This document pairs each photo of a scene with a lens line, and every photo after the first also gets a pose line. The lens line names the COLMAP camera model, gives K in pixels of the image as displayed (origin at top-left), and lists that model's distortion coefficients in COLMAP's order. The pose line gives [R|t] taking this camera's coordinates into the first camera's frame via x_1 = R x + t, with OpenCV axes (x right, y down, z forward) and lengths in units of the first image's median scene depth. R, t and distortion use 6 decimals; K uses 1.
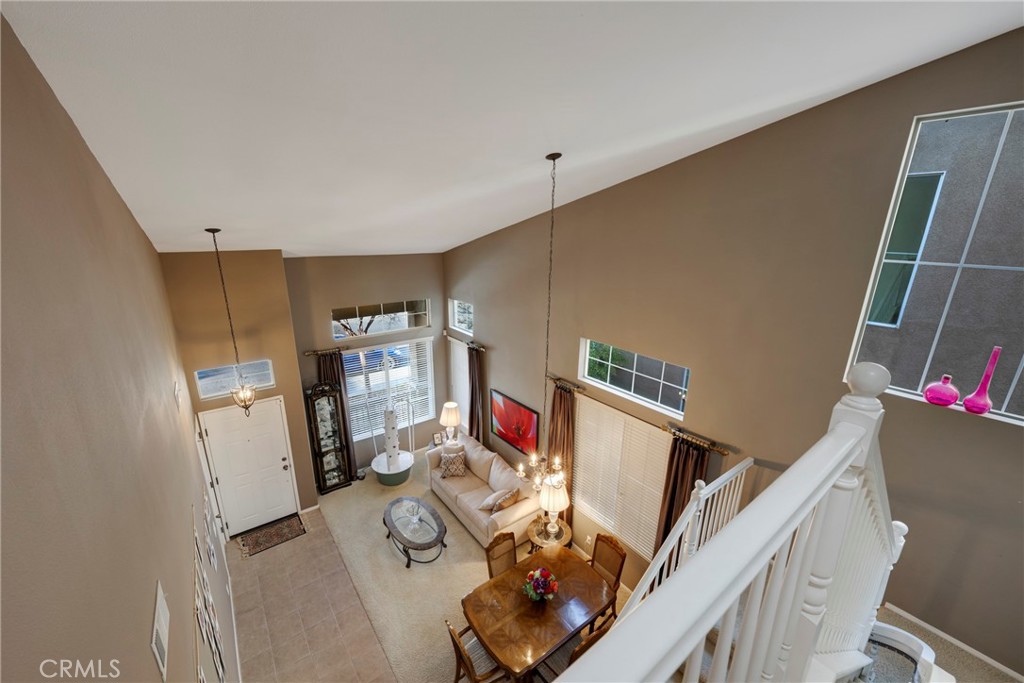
lens RADIAL K [[408.2, 0, 511.6], [0, 408.2, 347.5], [0, 0, 1]] dist [0.001442, -0.000708]
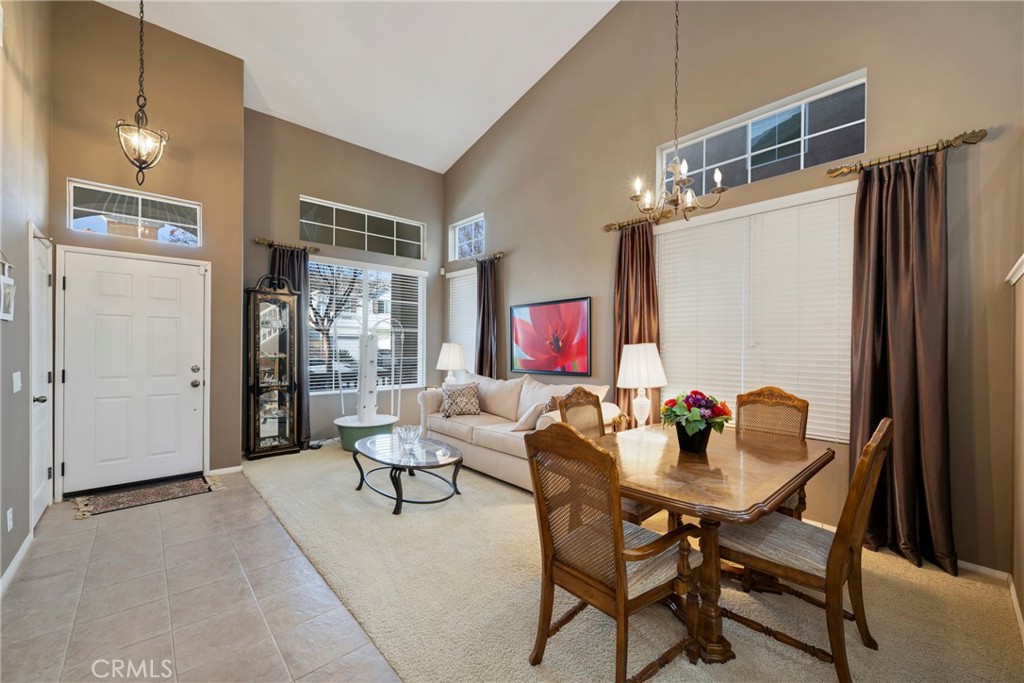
lens RADIAL K [[408.2, 0, 511.6], [0, 408.2, 344.8], [0, 0, 1]] dist [0.001442, -0.000708]
pose [[0.996038, -0.007598, 0.088606, -0.124848], [0.032668, 0.957946, -0.285081, 0.411115], [-0.082714, 0.286846, 0.954399, 0.337462]]
